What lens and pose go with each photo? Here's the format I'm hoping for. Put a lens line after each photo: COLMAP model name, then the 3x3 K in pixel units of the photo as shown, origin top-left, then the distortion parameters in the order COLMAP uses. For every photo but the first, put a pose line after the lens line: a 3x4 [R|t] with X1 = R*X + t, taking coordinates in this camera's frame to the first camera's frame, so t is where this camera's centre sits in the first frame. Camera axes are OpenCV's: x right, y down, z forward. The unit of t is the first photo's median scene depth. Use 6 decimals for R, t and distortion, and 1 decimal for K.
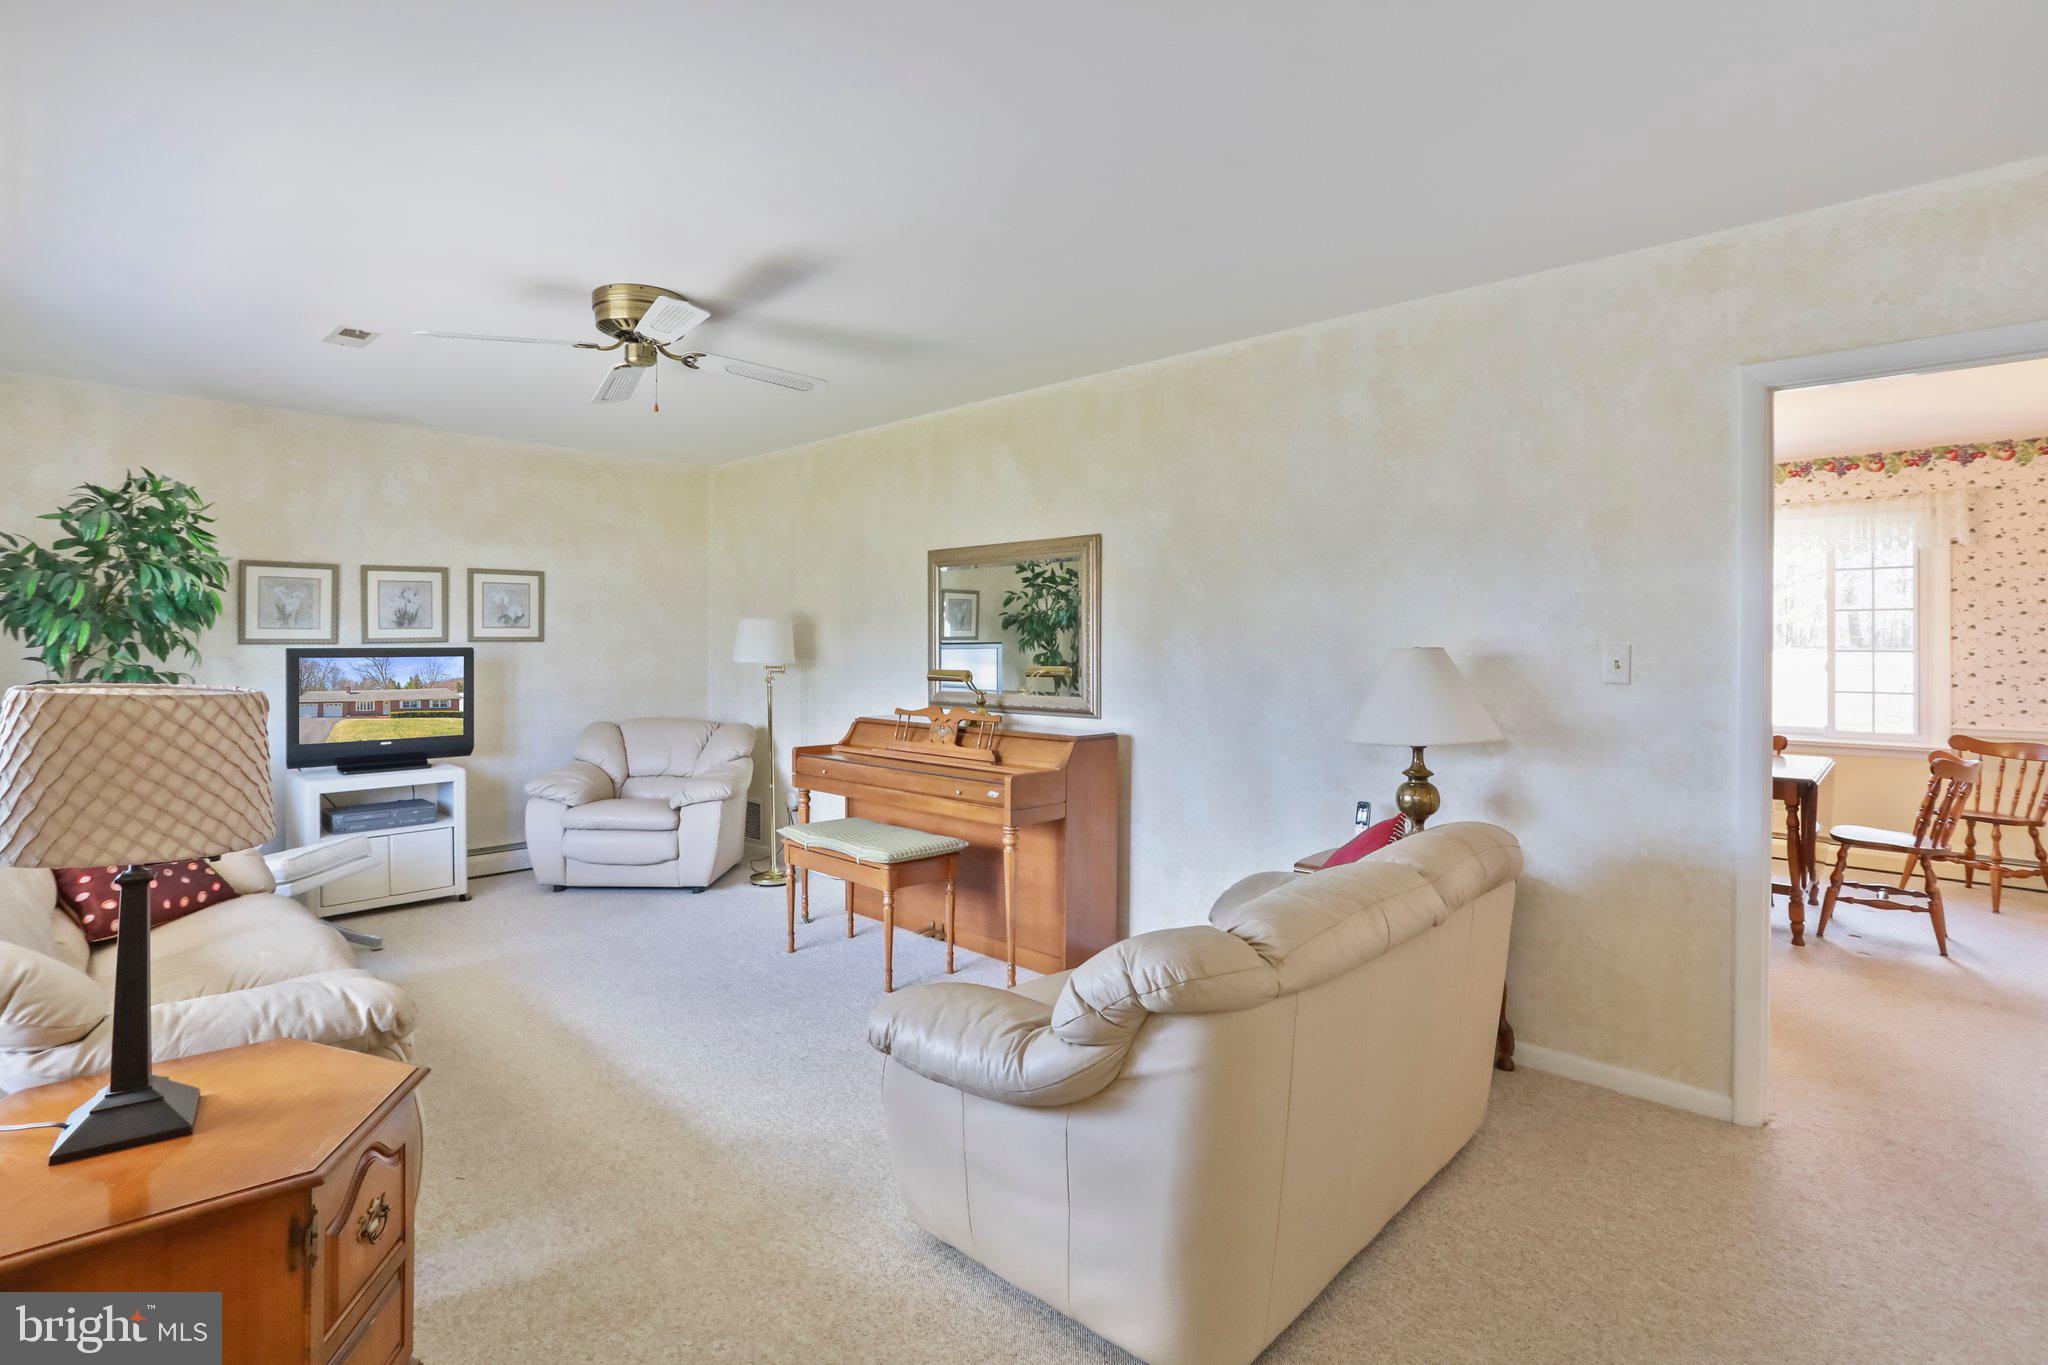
lens RADIAL K [[1004.6, 0, 1020.2], [0, 1004.6, 652.5], [0, 0, 1]] dist [-0.062080, 0.036498]
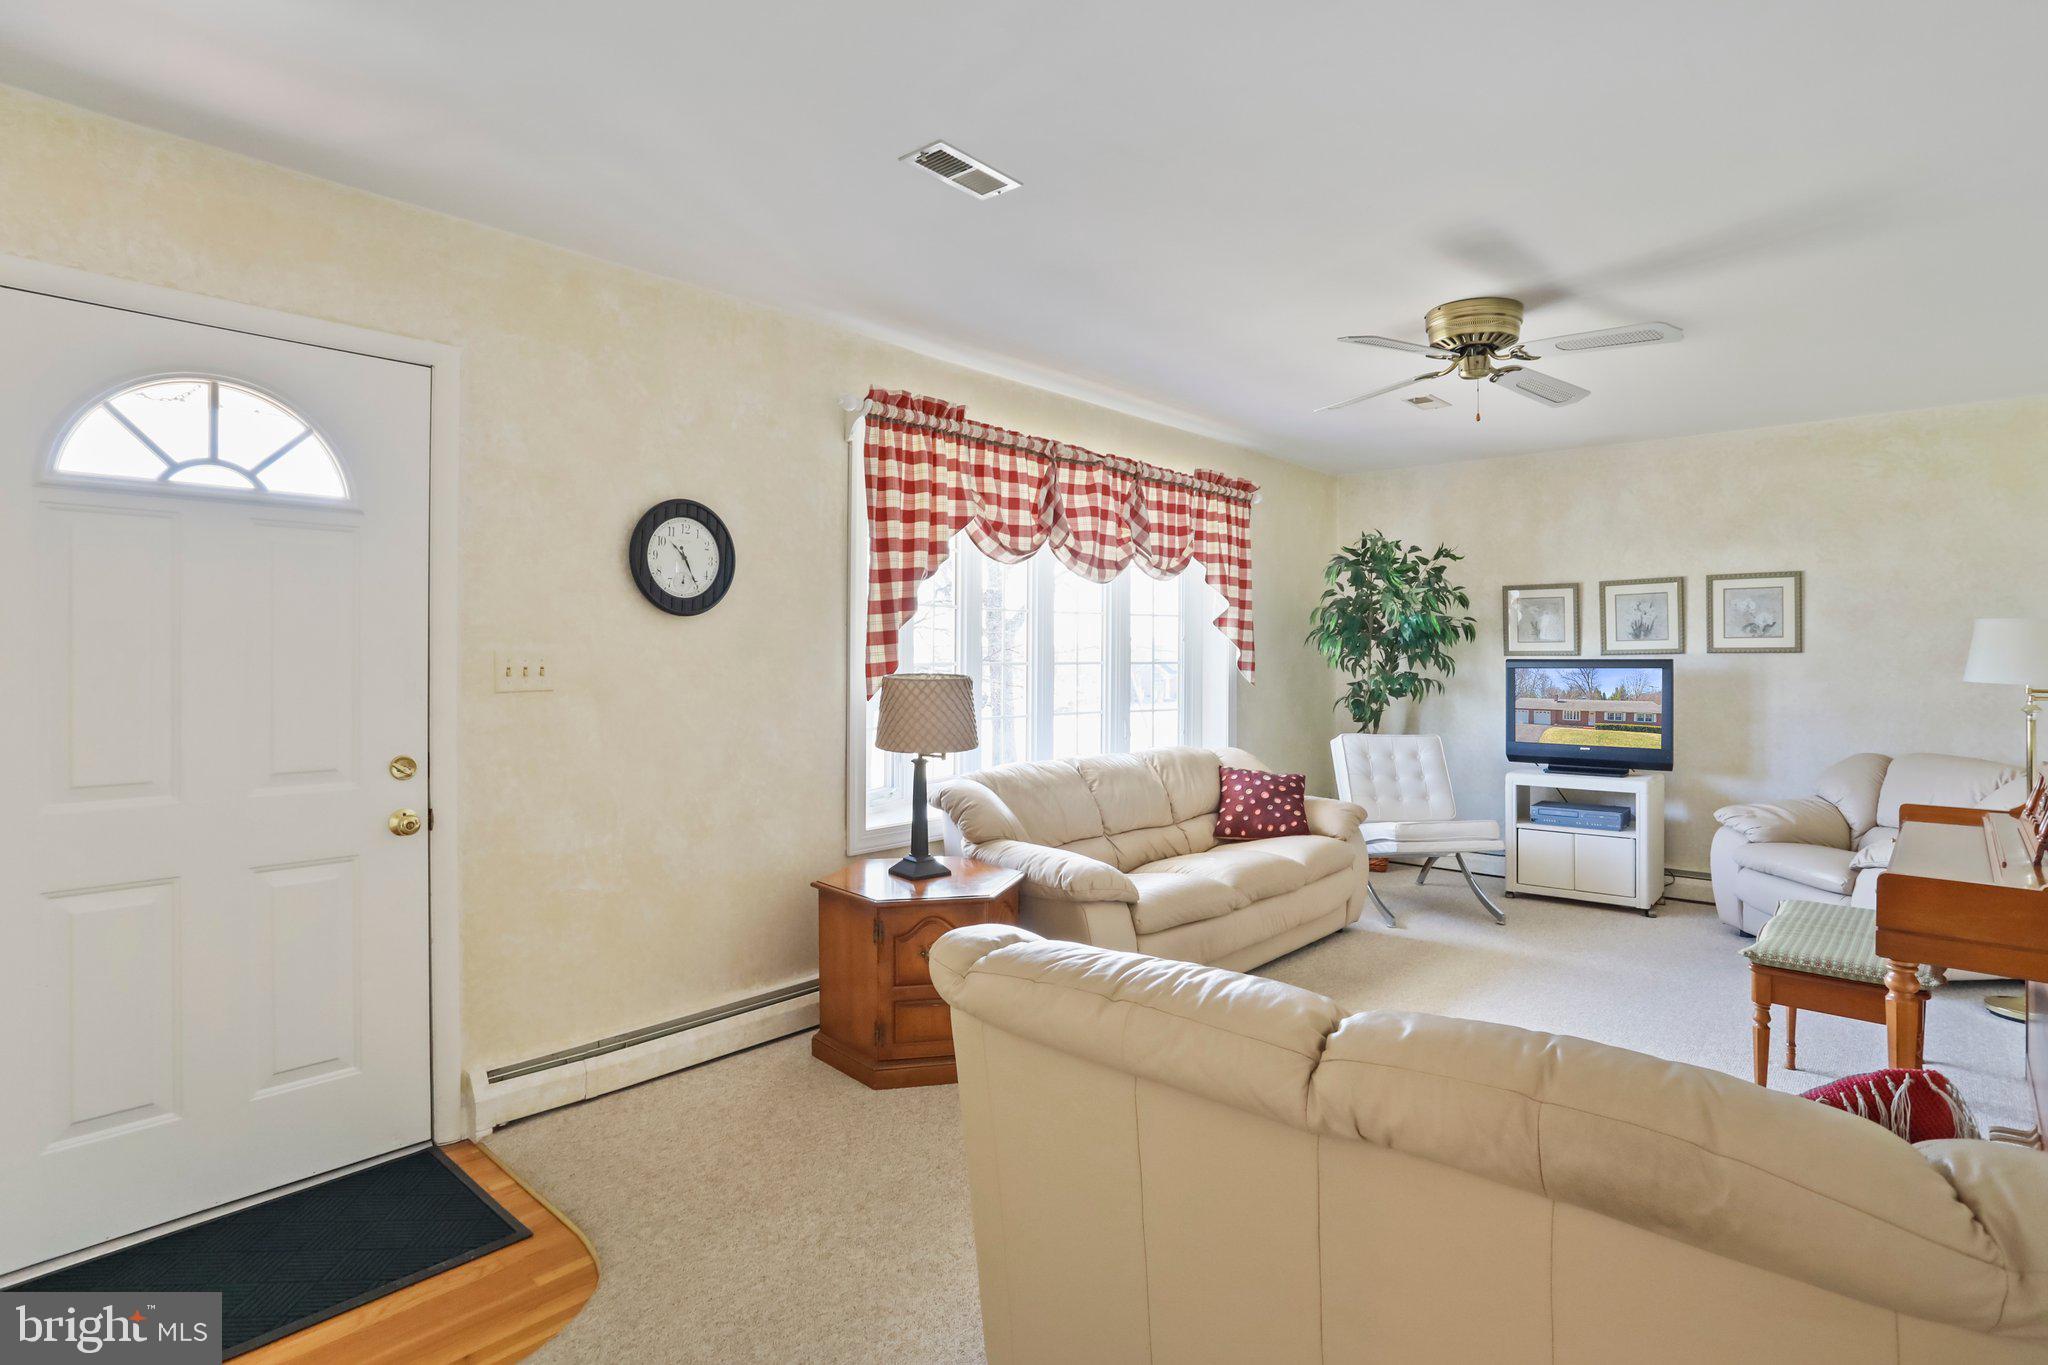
lens RADIAL K [[1069.6, 0, 1053.0], [0, 1069.6, 657.2], [0, 0, 1]] dist [-0.003704, 0.000063]
pose [[0.077305, 0.002101, -0.997005, 0.460343], [-0.009607, 0.999953, 0.001362, -0.002725], [0.996961, 0.009473, 0.077322, 0.336177]]
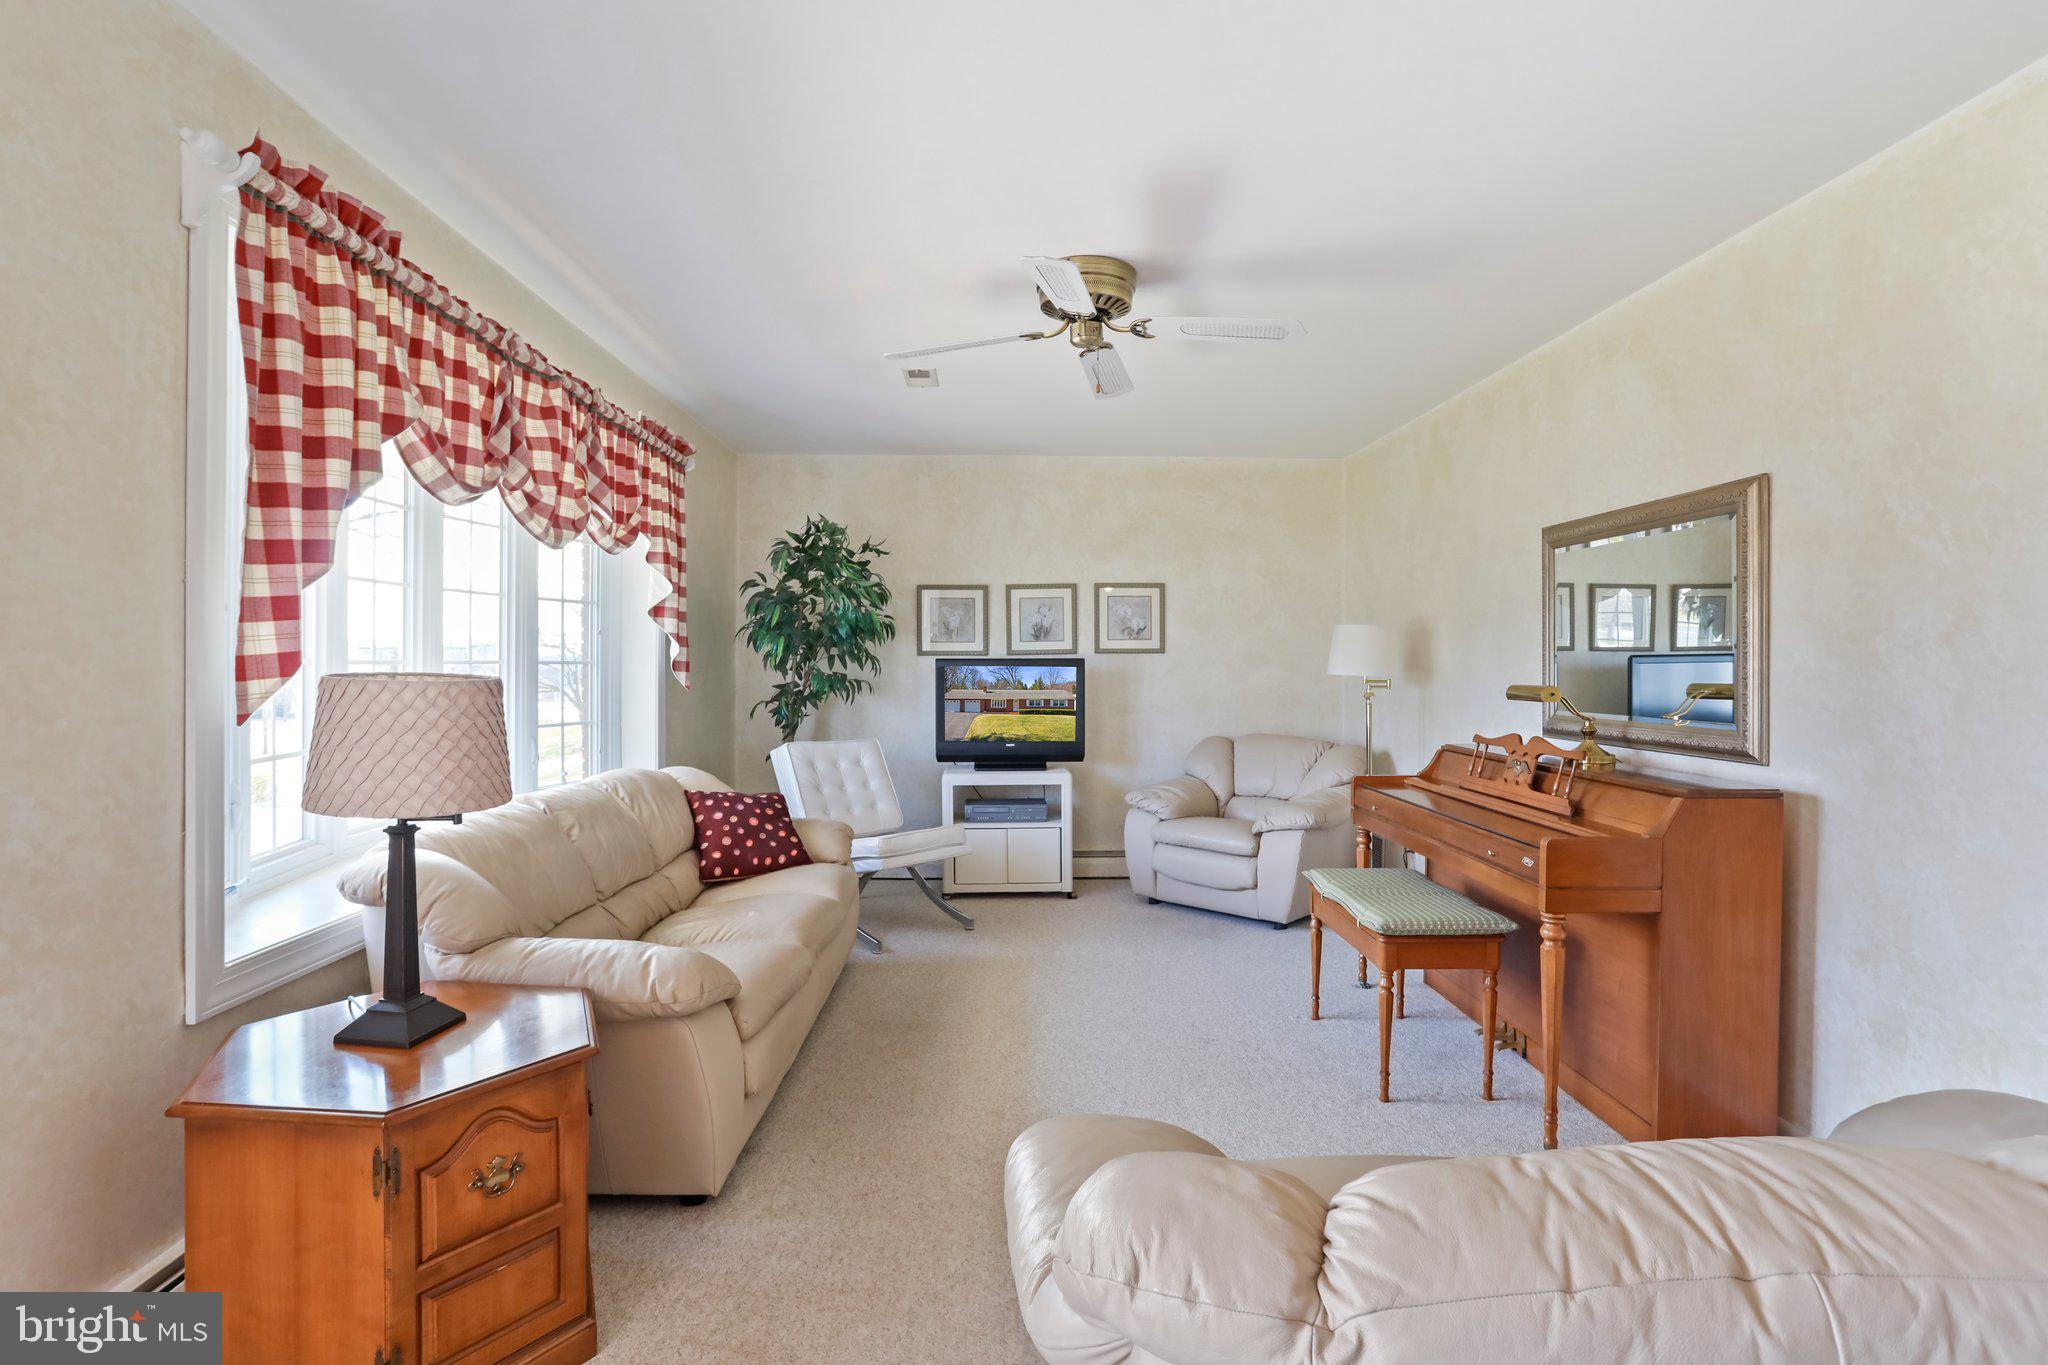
lens RADIAL K [[1017.7, 0, 1025.1], [0, 1017.7, 668.9], [0, 0, 1]] dist [-0.052138, 0.039176]
pose [[0.717092, 0.004622, -0.696963, 0.160399], [-0.006977, 0.999976, -0.000548, 0.007768], [0.696943, 0.005256, 0.717107, 0.194706]]
